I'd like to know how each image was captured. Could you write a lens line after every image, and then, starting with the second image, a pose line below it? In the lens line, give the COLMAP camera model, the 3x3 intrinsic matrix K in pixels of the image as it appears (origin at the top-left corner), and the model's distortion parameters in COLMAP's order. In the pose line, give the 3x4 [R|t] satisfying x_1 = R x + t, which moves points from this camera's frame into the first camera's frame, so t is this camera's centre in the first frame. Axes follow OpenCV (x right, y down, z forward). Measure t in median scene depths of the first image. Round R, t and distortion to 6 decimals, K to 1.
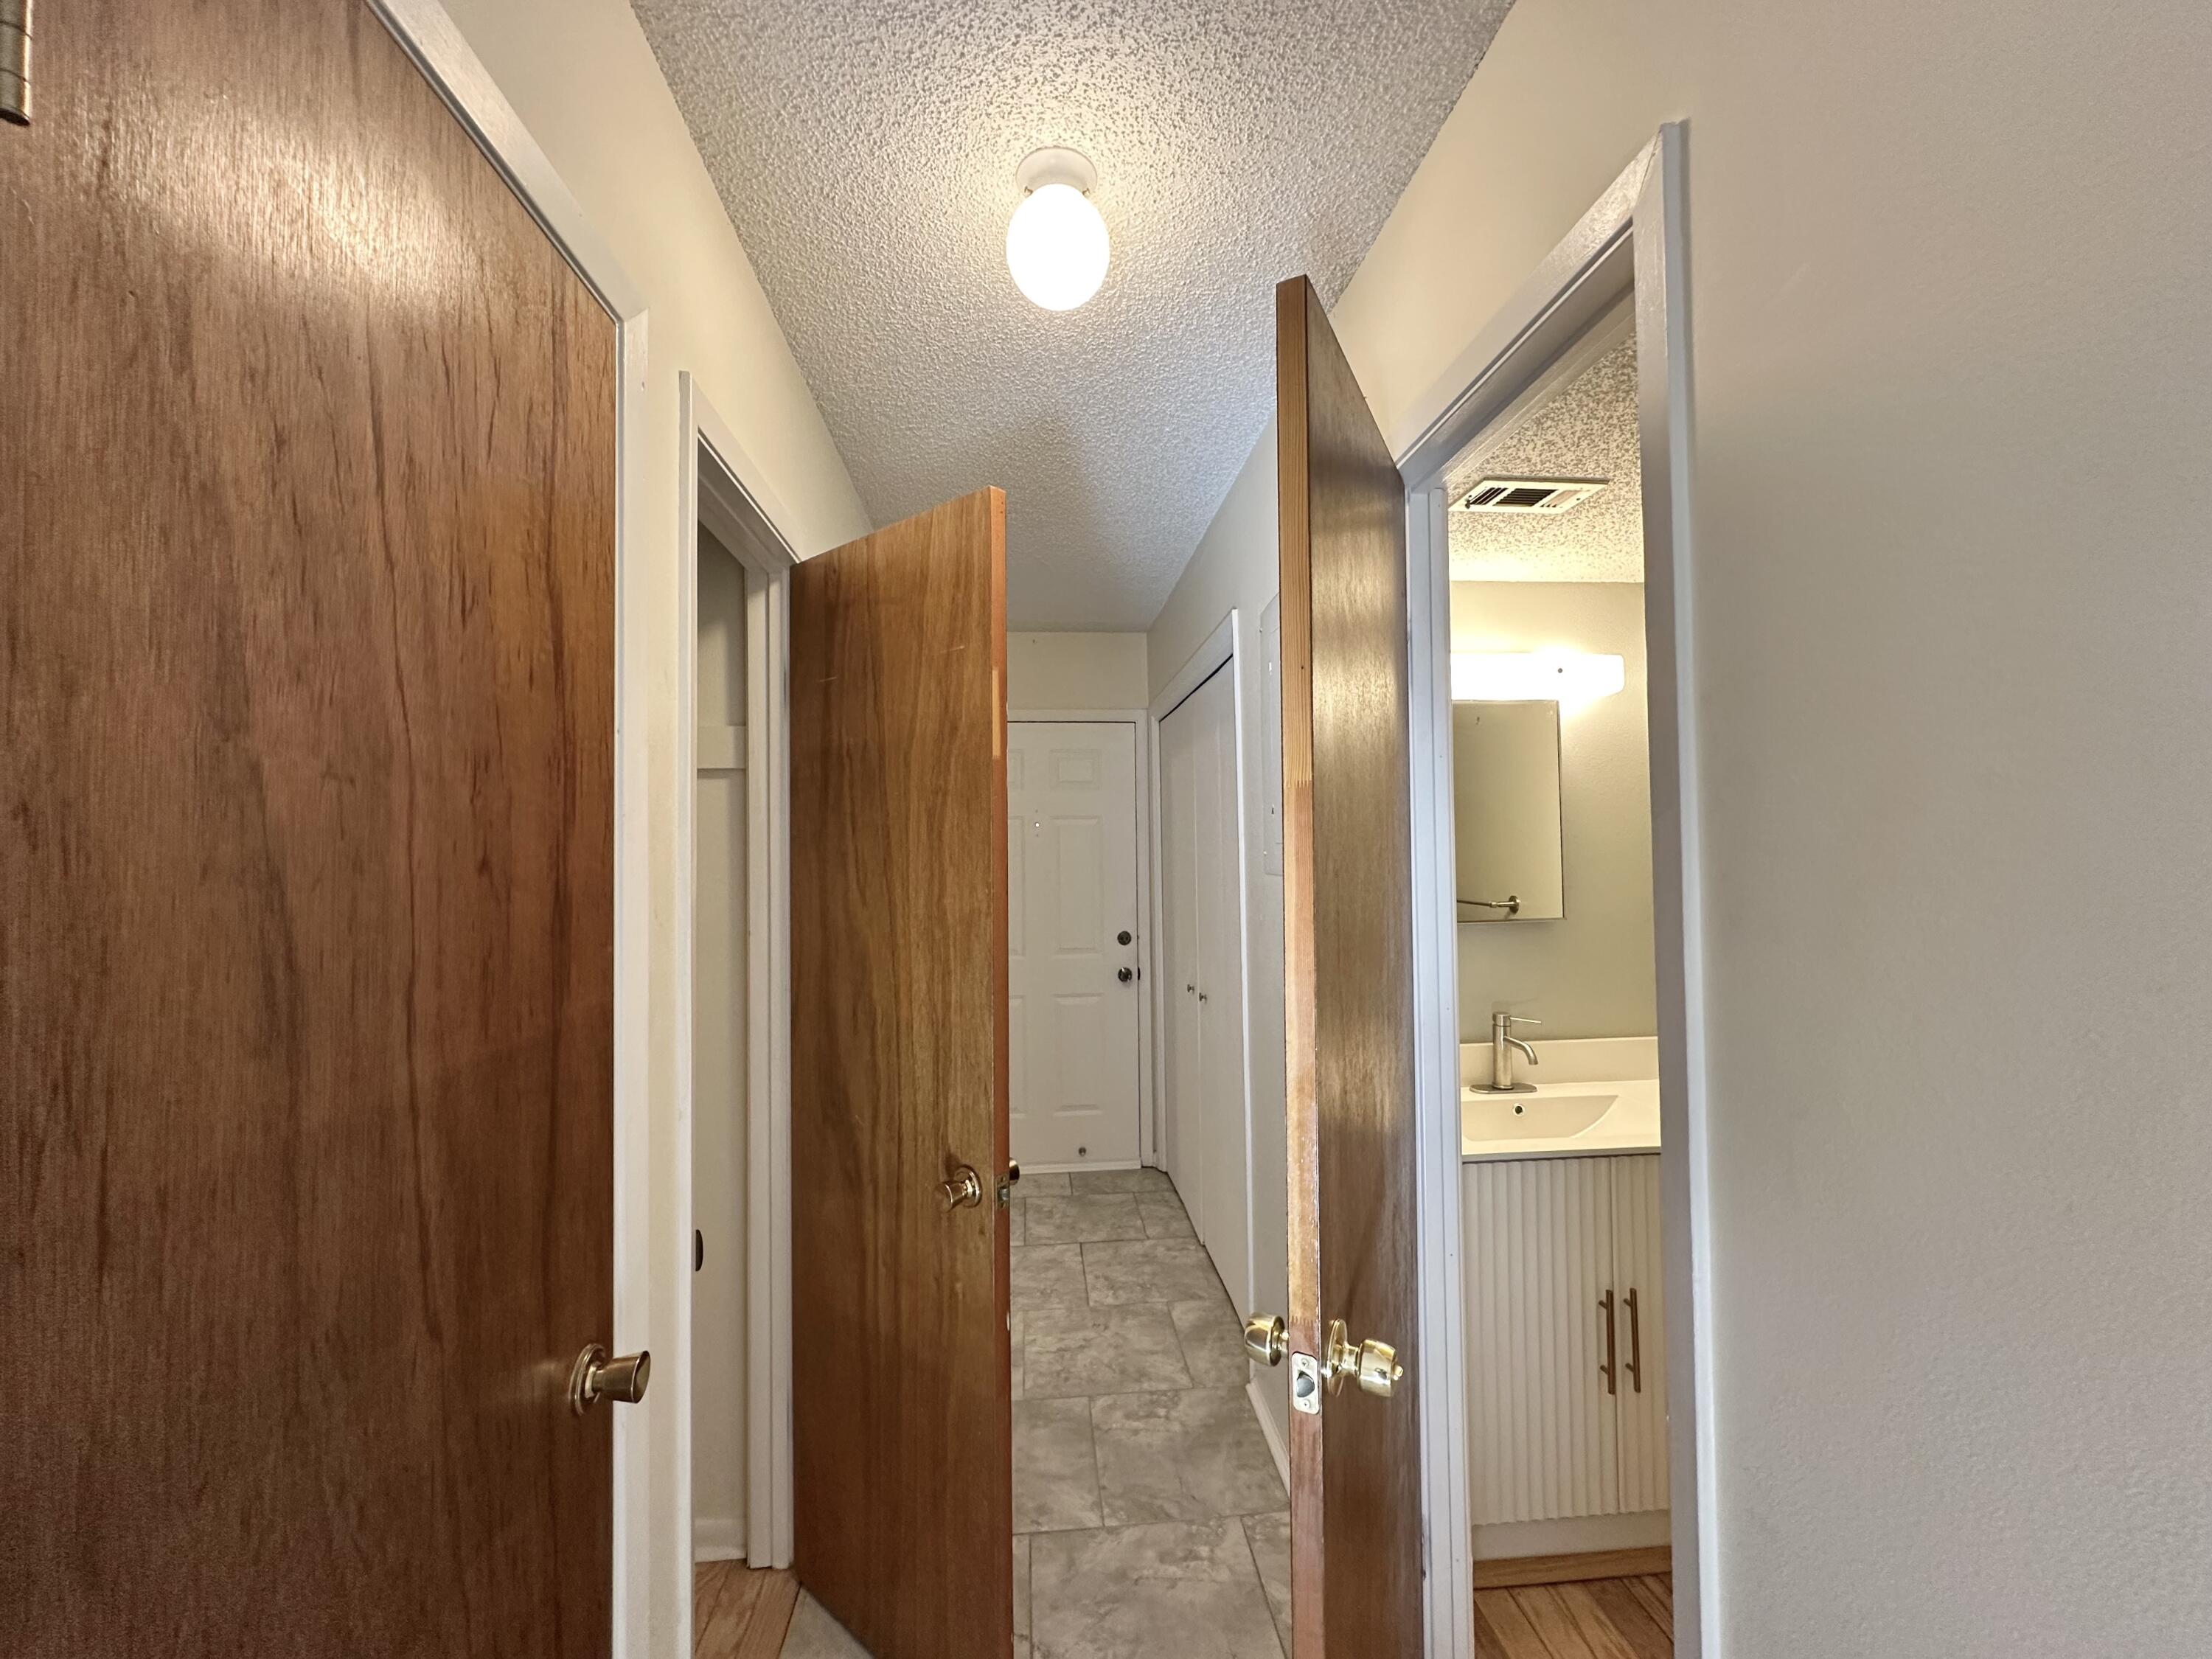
lens RADIAL K [[888.8, 0, 1121.7], [0, 888.8, 836.6], [0, 0, 1]] dist [0.000755, 0.000342]
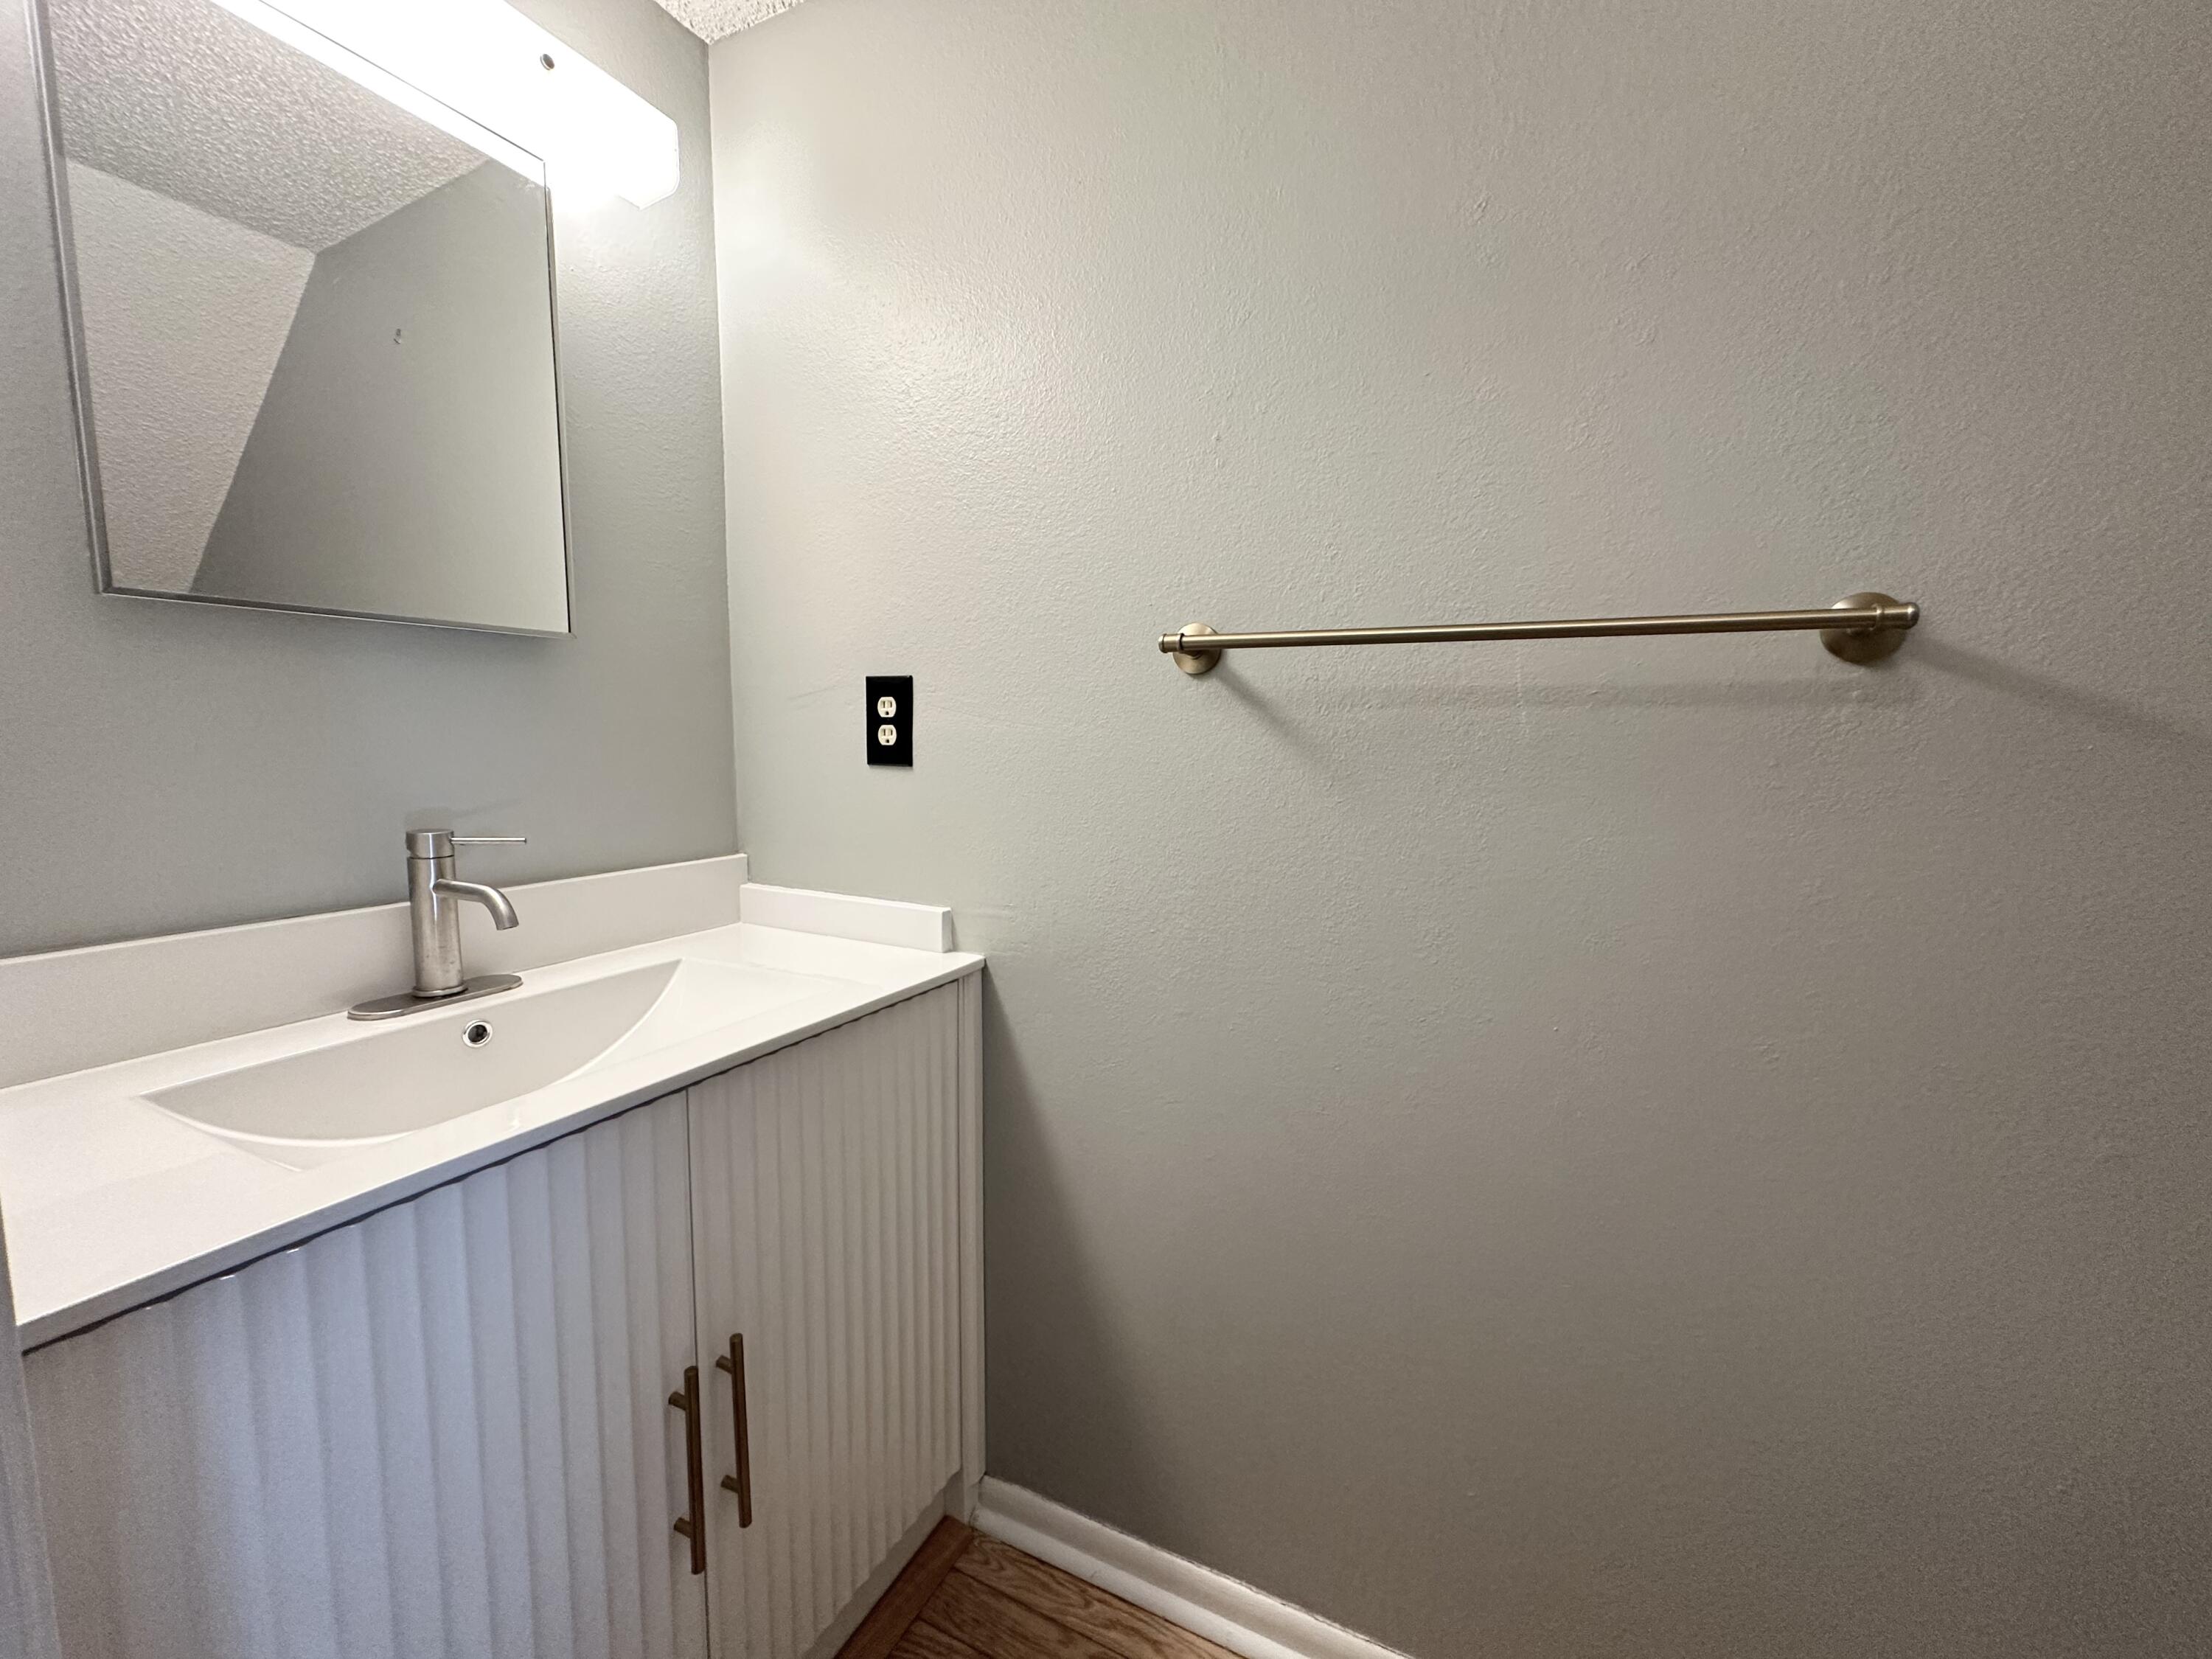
lens RADIAL K [[888.8, 0, 1110.9], [0, 888.8, 830.9], [0, 0, 1]] dist [0.000755, 0.000342]
pose [[0.545562, -0.077947, 0.834438, 0.252687], [-0.042976, 0.991753, 0.120741, 0.136502], [-0.836968, -0.101732, 0.537713, 0.497970]]
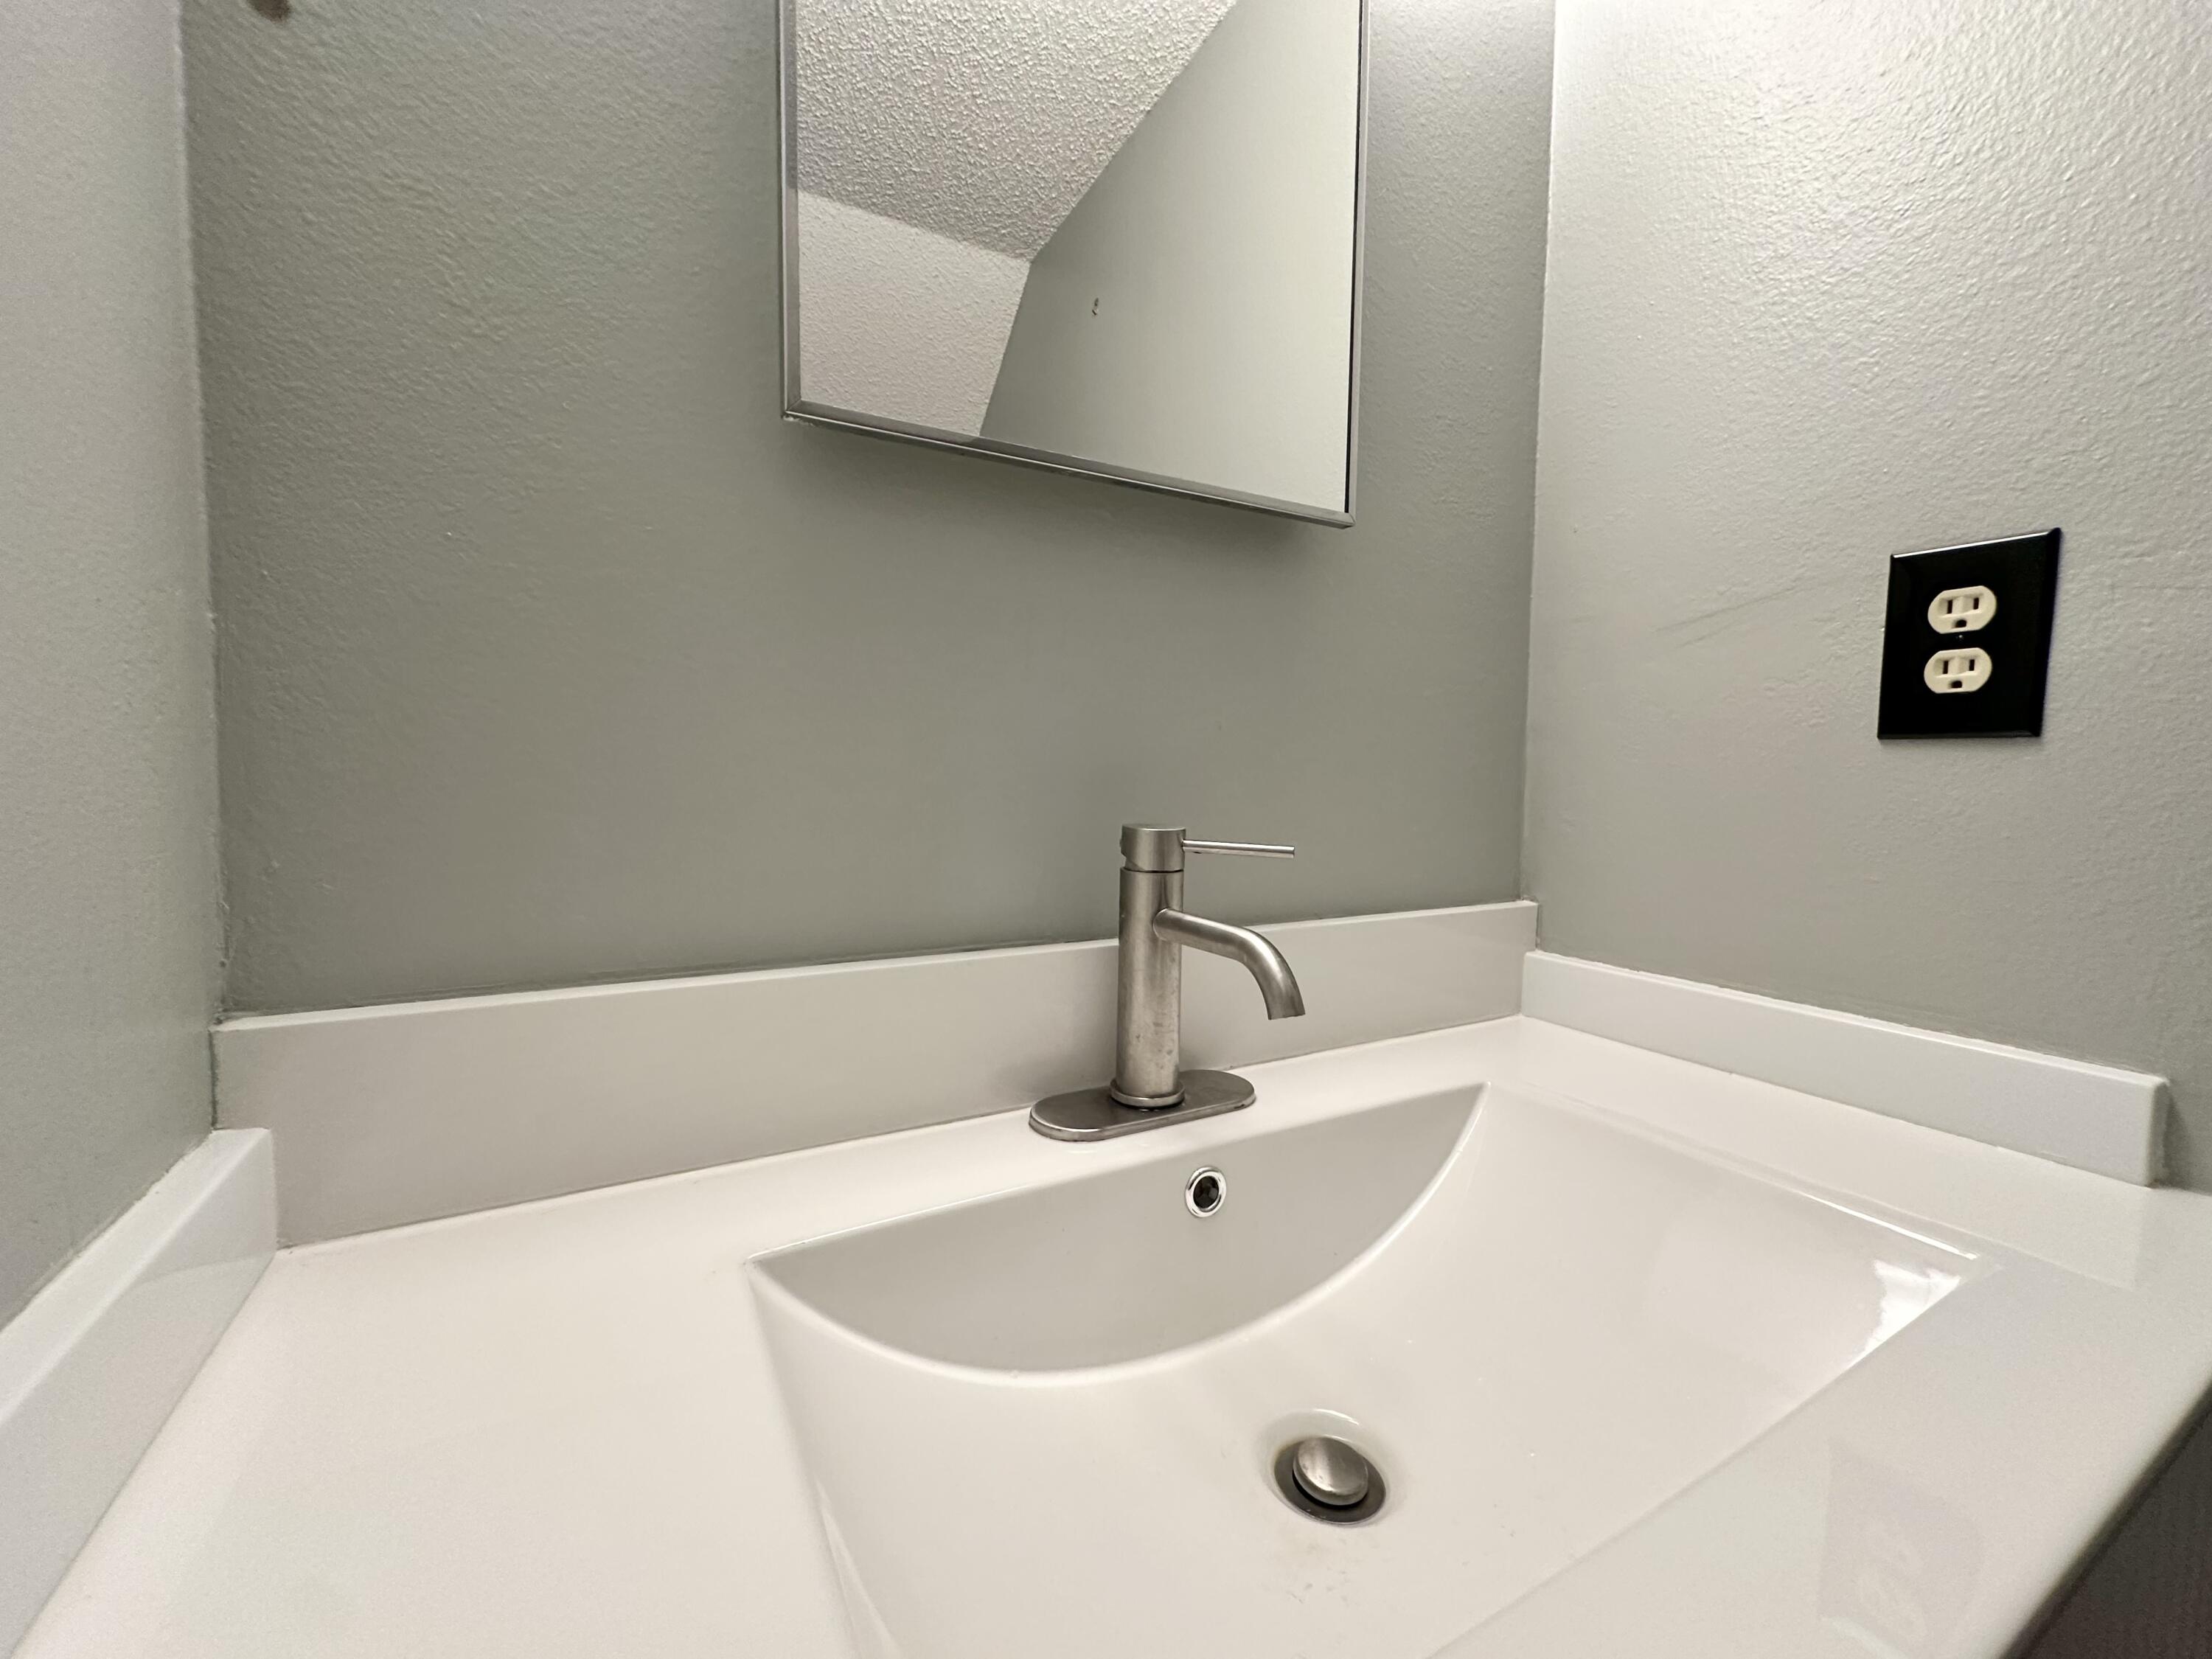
lens RADIAL K [[888.8, 0, 1108.3], [0, 888.8, 829.6], [0, 0, 1]] dist [0.000755, 0.000342]
pose [[0.917985, -0.002532, 0.396606, 0.321969], [-0.036835, 0.995113, 0.091610, 0.183299], [-0.394900, -0.098706, 0.913406, 0.791544]]
